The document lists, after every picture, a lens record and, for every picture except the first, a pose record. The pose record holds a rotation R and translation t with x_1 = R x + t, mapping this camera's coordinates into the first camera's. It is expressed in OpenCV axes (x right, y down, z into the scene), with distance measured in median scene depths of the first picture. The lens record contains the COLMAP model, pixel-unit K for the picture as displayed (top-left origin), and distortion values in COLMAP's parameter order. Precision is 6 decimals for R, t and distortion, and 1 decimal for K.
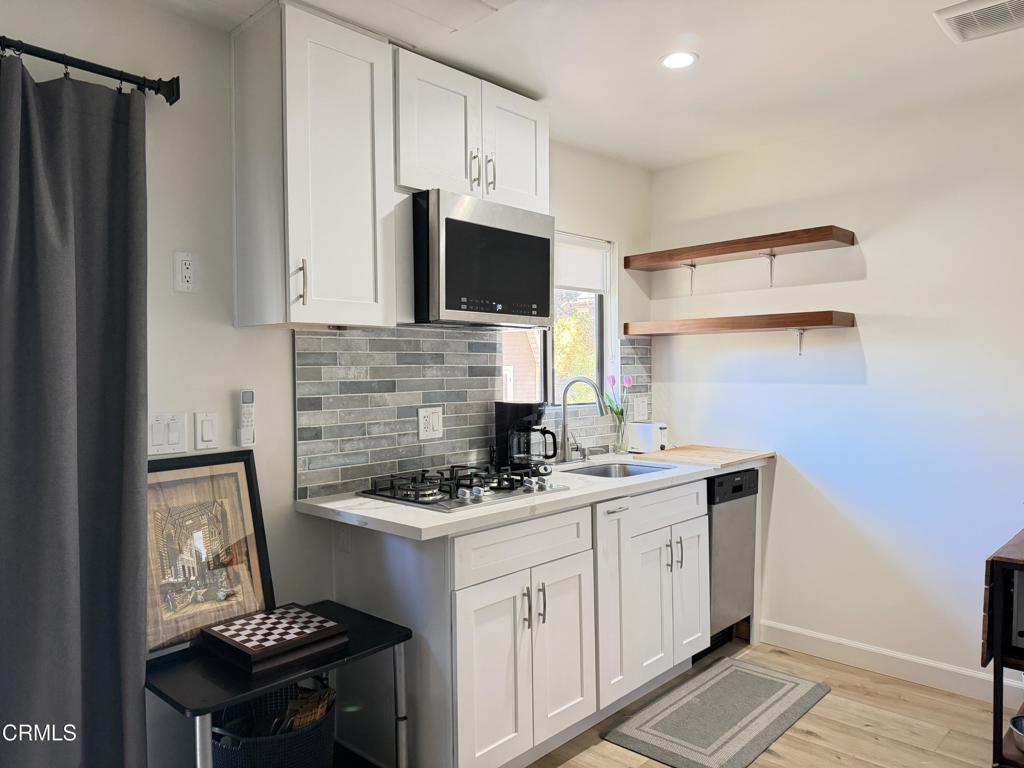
lens RADIAL K [[713.2, 0, 512.0], [0, 713.2, 384.0], [0, 0, 1]] dist [0.113666, -0.178073]
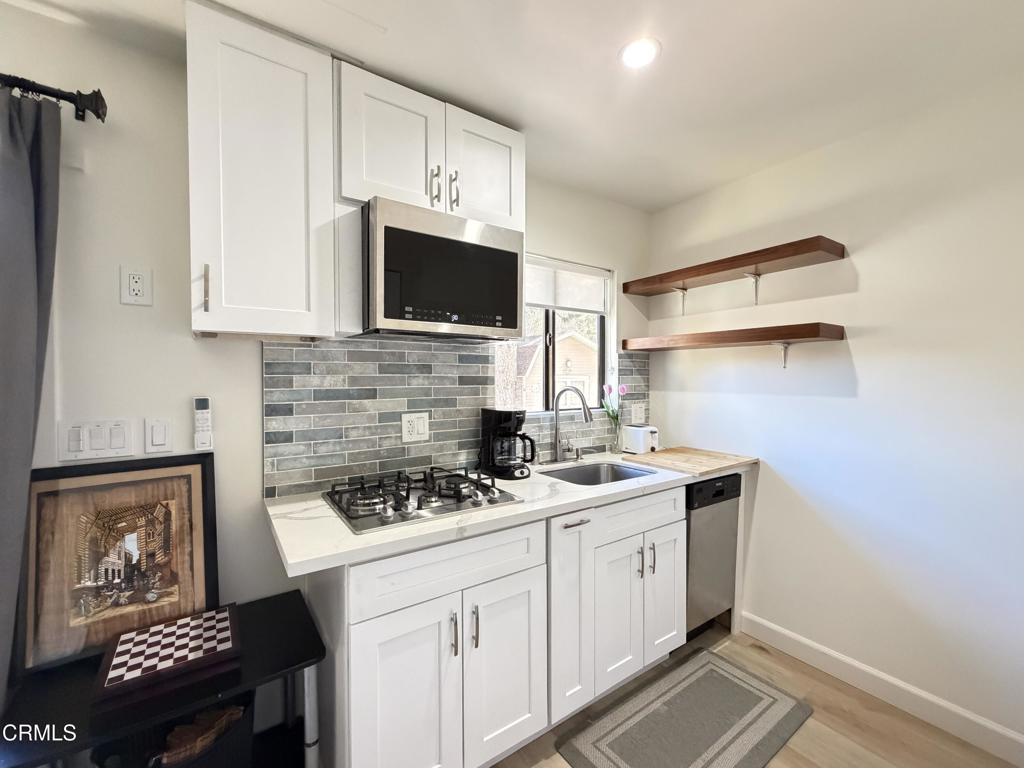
lens RADIAL K [[428.2, 0, 512.0], [0, 428.2, 384.0], [0, 0, 1]] dist [0.000065, -0.000605]
pose [[0.979208, 0.011587, -0.202528, 0.171171], [-0.012474, 0.999917, -0.003107, -0.012154], [0.202475, 0.005569, 0.979272, 0.391245]]
